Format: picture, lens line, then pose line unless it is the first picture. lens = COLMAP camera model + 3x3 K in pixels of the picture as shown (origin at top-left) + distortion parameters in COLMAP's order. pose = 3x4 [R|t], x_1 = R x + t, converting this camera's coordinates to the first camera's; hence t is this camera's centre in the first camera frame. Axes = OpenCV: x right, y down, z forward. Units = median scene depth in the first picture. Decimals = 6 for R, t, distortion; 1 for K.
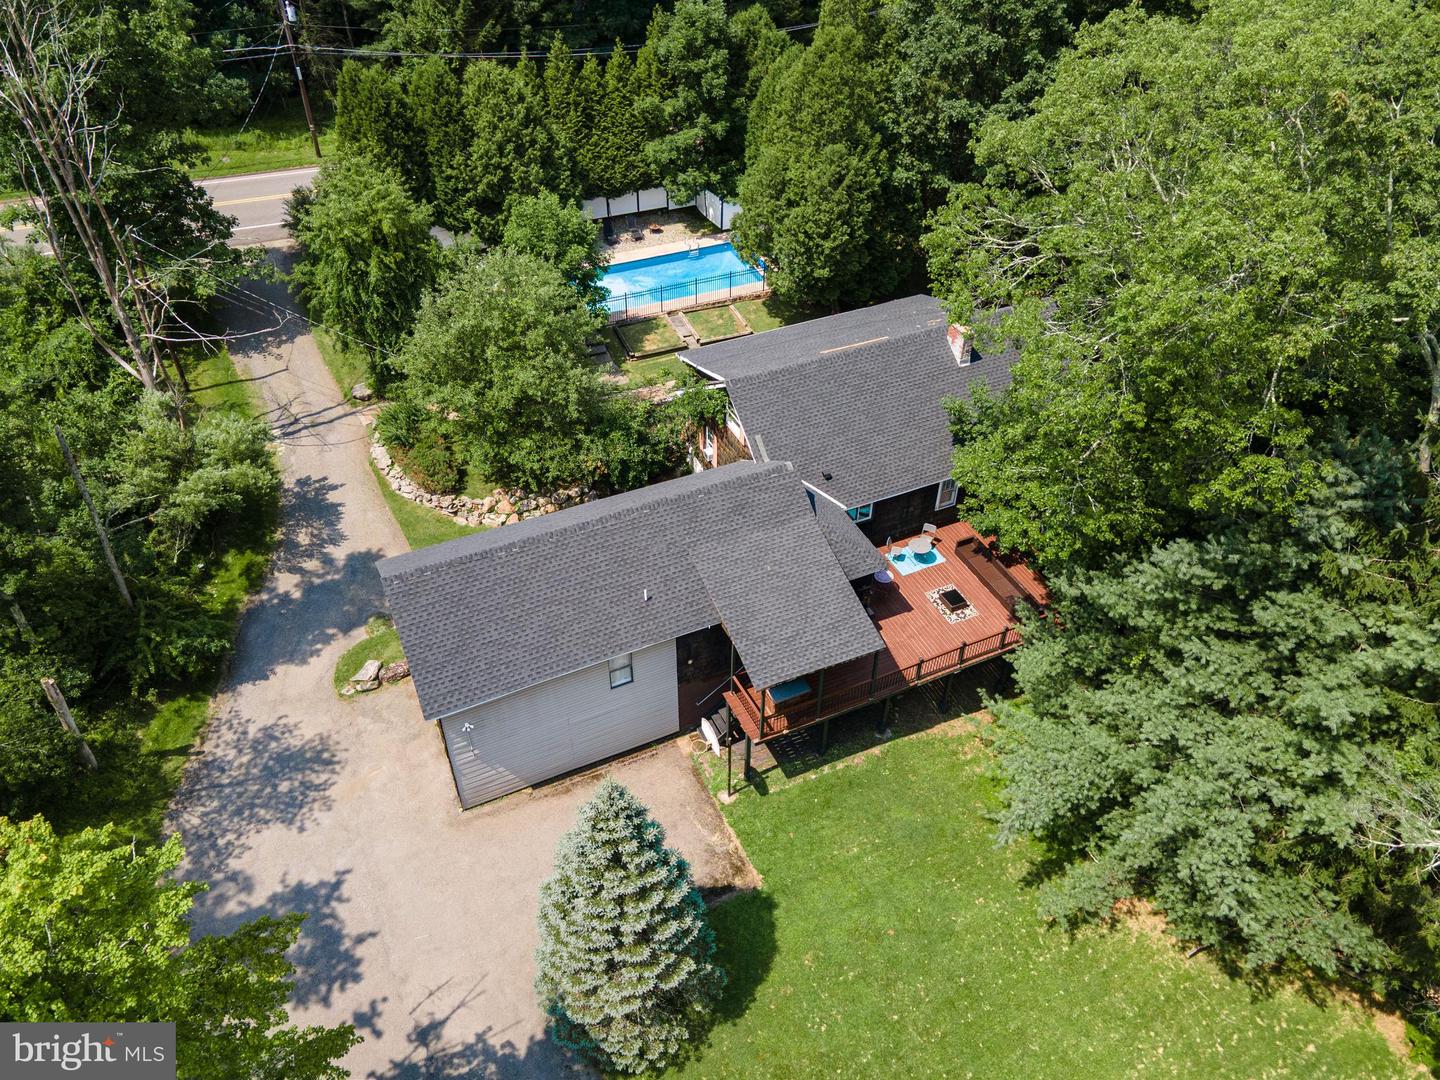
lens RADIAL K [[1044.0, 0, 705.5], [0, 1044.0, 540.9], [0, 0, 1]] dist [0.044680, 0.004917]
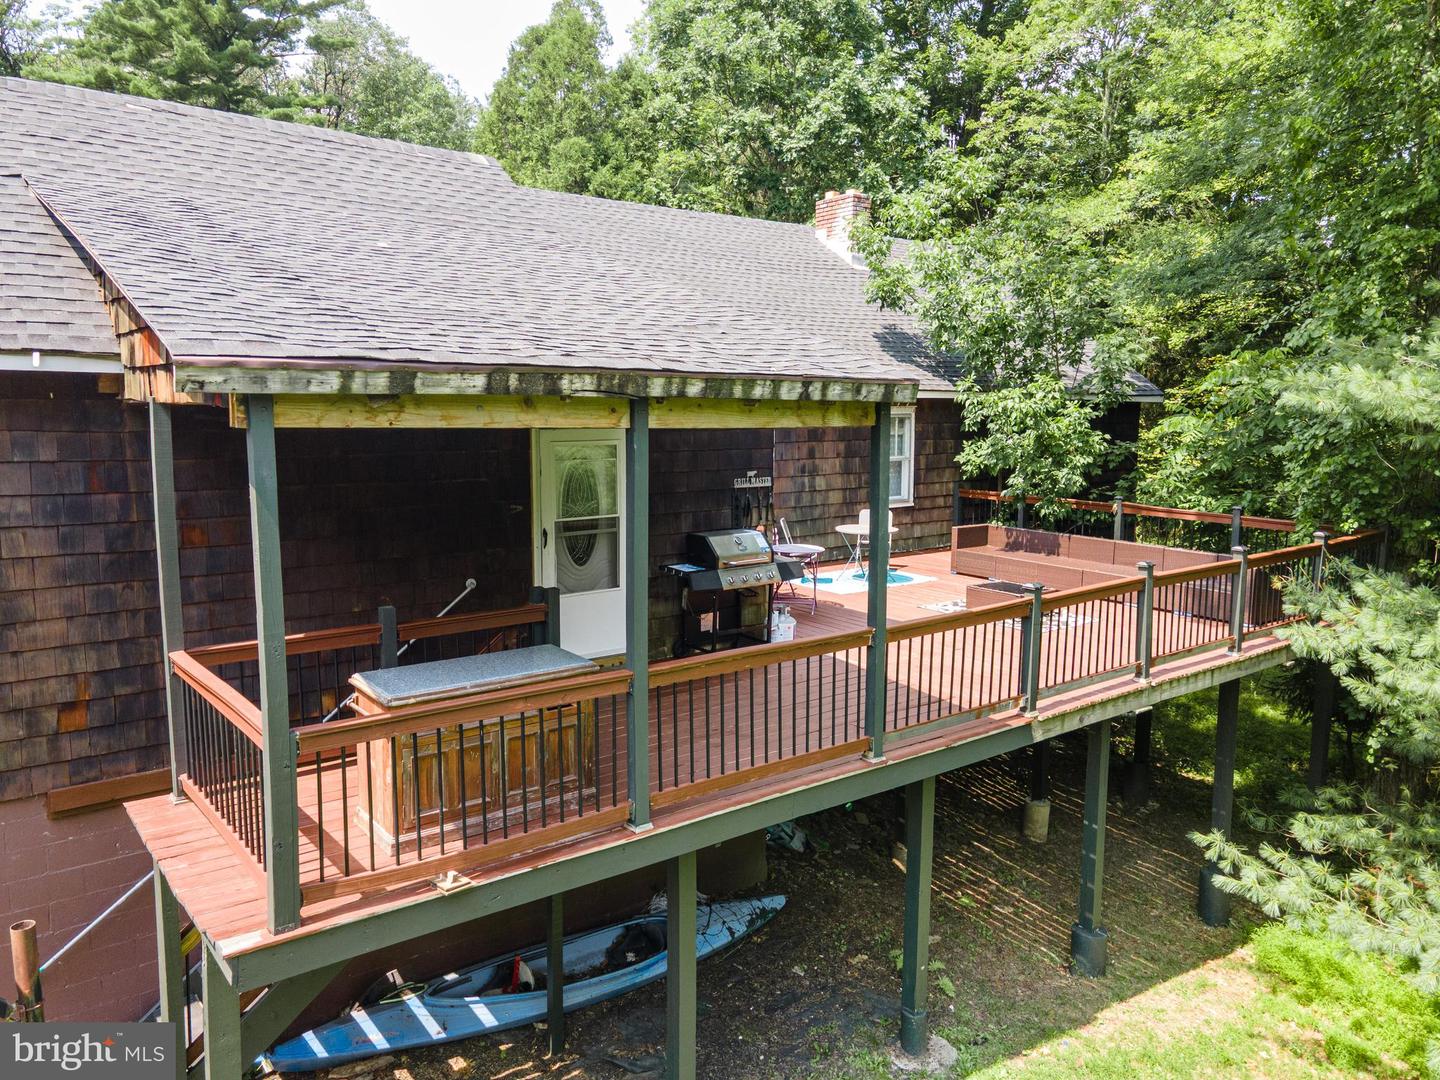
lens RADIAL K [[1044.0, 0, 705.5], [0, 1044.0, 540.9], [0, 0, 1]] dist [0.044680, 0.004917]
pose [[0.975509, -0.024281, 0.218616, 0.066983], [0.141563, 0.830002, -0.539496, 0.194078], [-0.168352, 0.557231, 0.813112, 0.692869]]
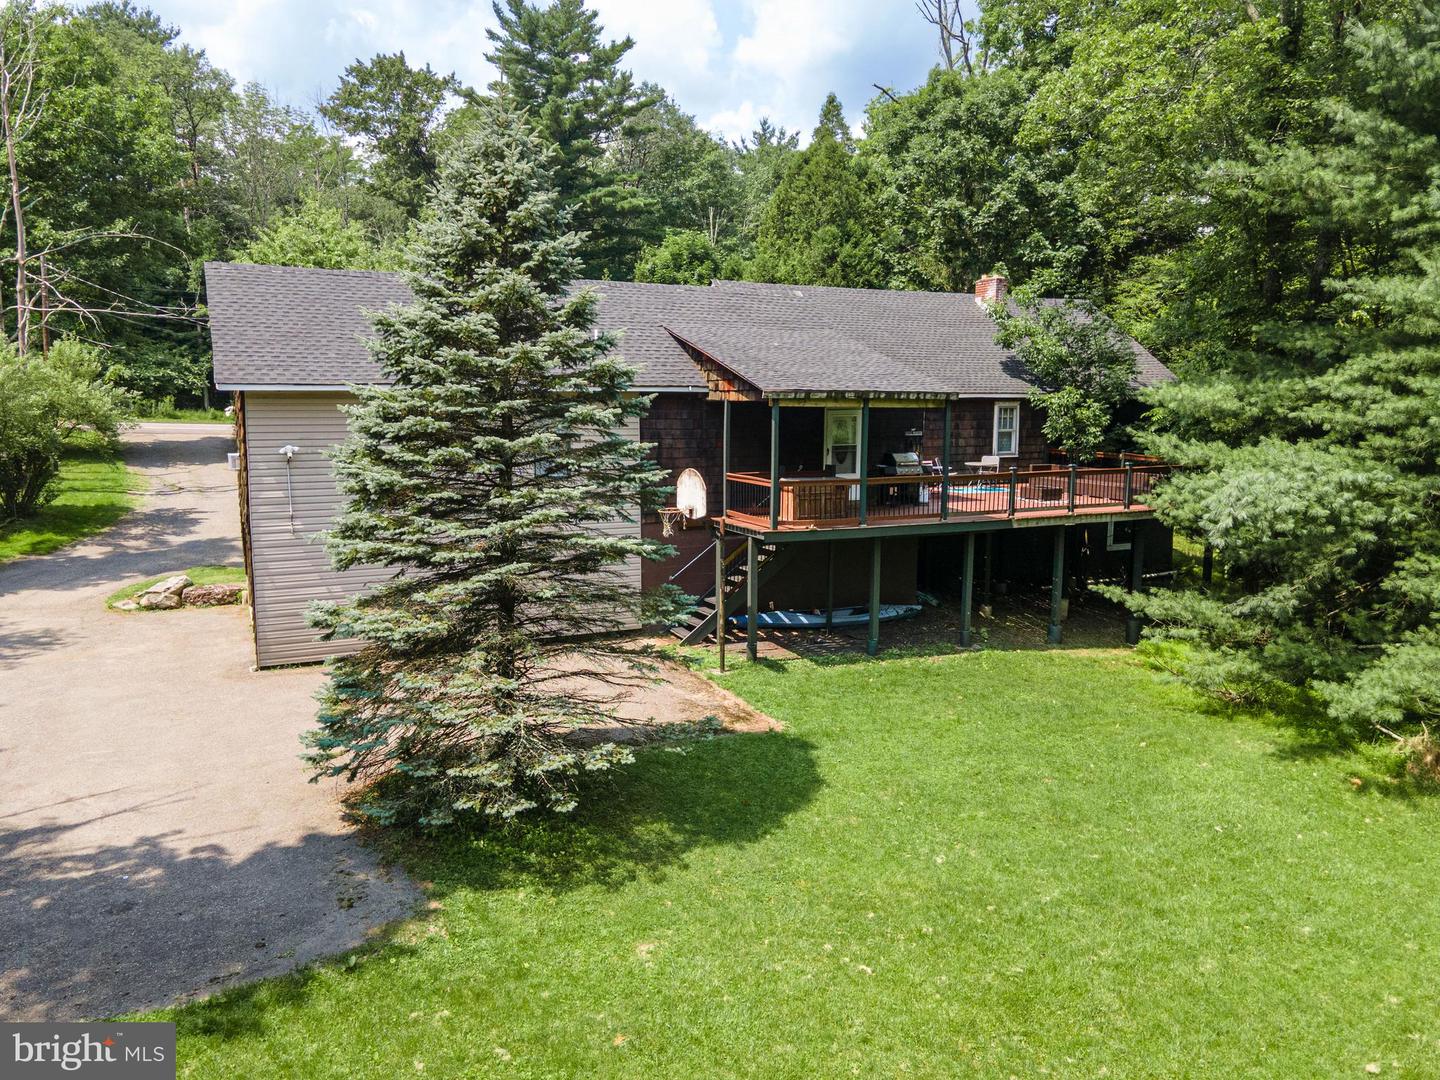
lens RADIAL K [[1048.2, 0, 708.5], [0, 1048.2, 541.4], [0, 0, 1]] dist [0.009393, 0.059071]
pose [[0.999933, 0.002115, 0.011407, 0.007116], [0.004545, 0.833239, -0.552894, 0.440000], [-0.010674, 0.552909, 0.833173, 0.412720]]
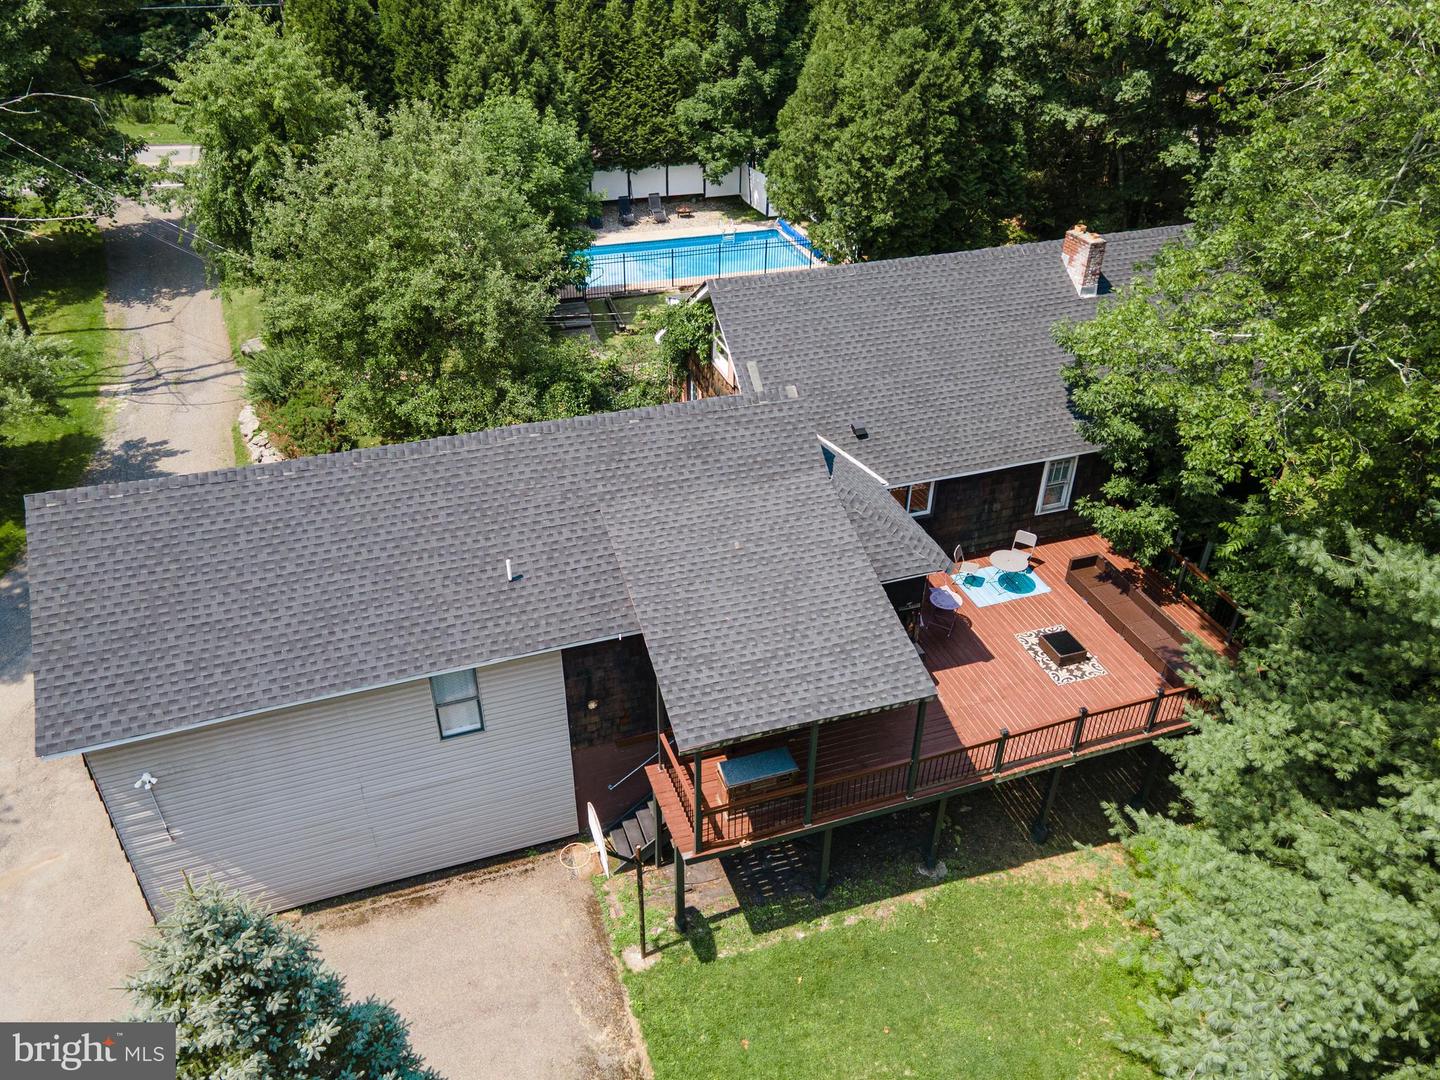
lens RADIAL K [[1048.2, 0, 708.5], [0, 1048.2, 541.4], [0, 0, 1]] dist [0.009393, 0.059071]
pose [[0.994924, 0.062368, -0.078977, 0.075836], [-0.072287, 0.988916, -0.129695, 0.083318], [0.070012, 0.134746, 0.988404, 0.367660]]
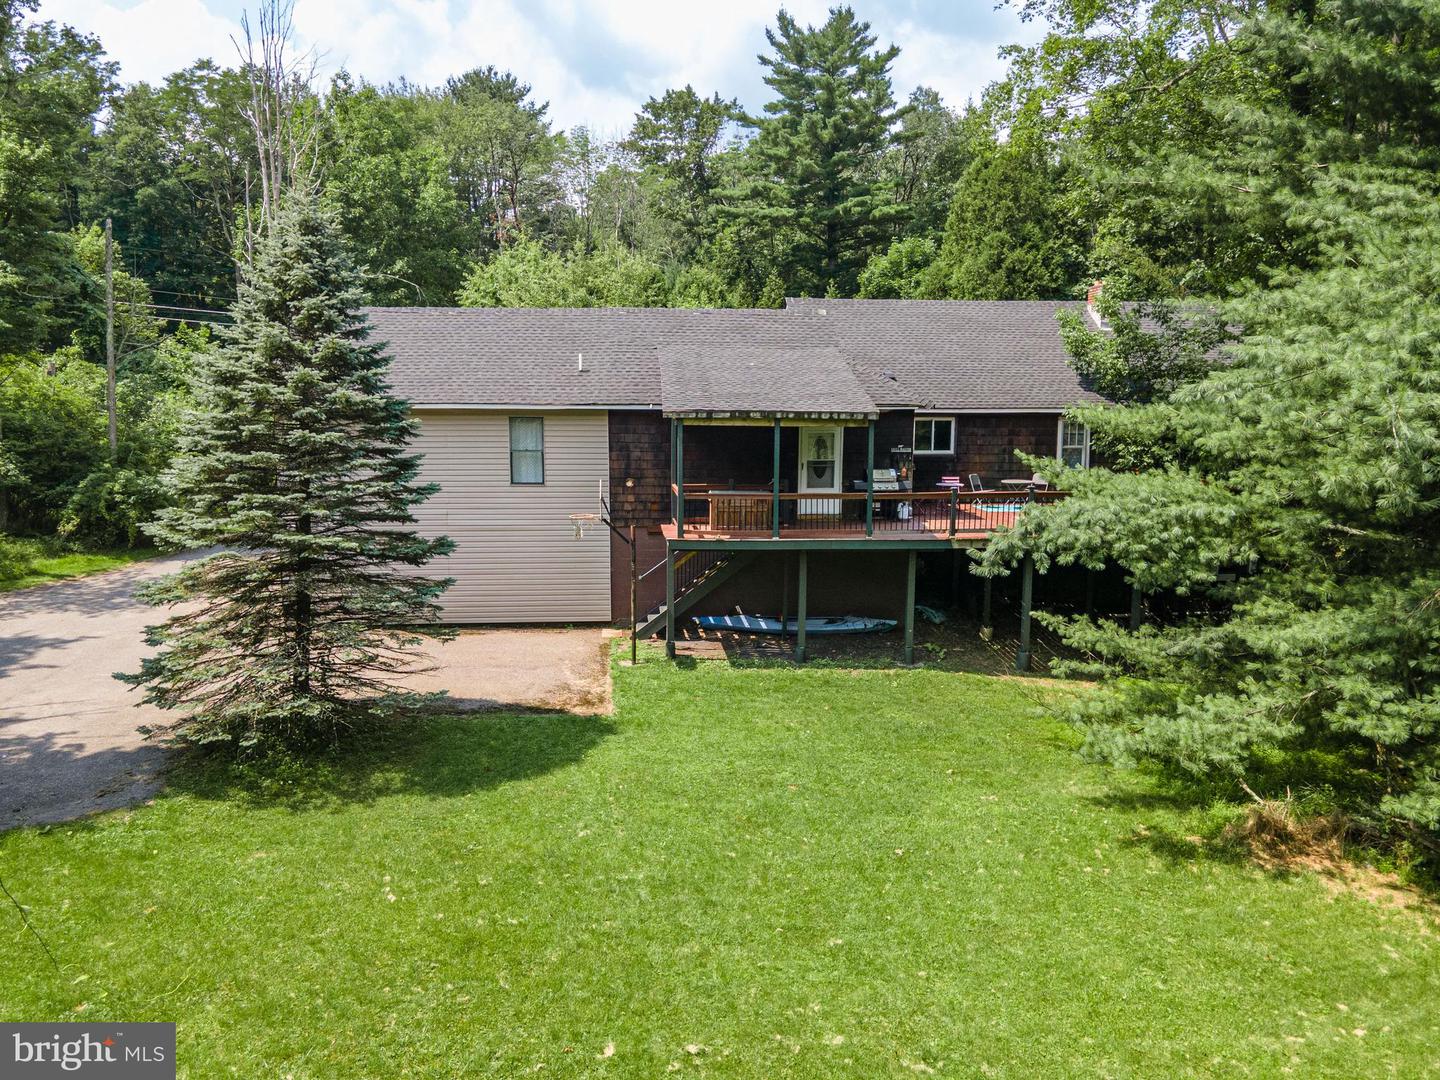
lens RADIAL K [[1048.2, 0, 708.5], [0, 1048.2, 541.4], [0, 0, 1]] dist [0.009393, 0.059071]
pose [[0.938795, 0.051885, -0.340546, 0.245331], [-0.231233, 0.827682, -0.511345, 0.435679], [0.255332, 0.558794, 0.789021, 0.400673]]
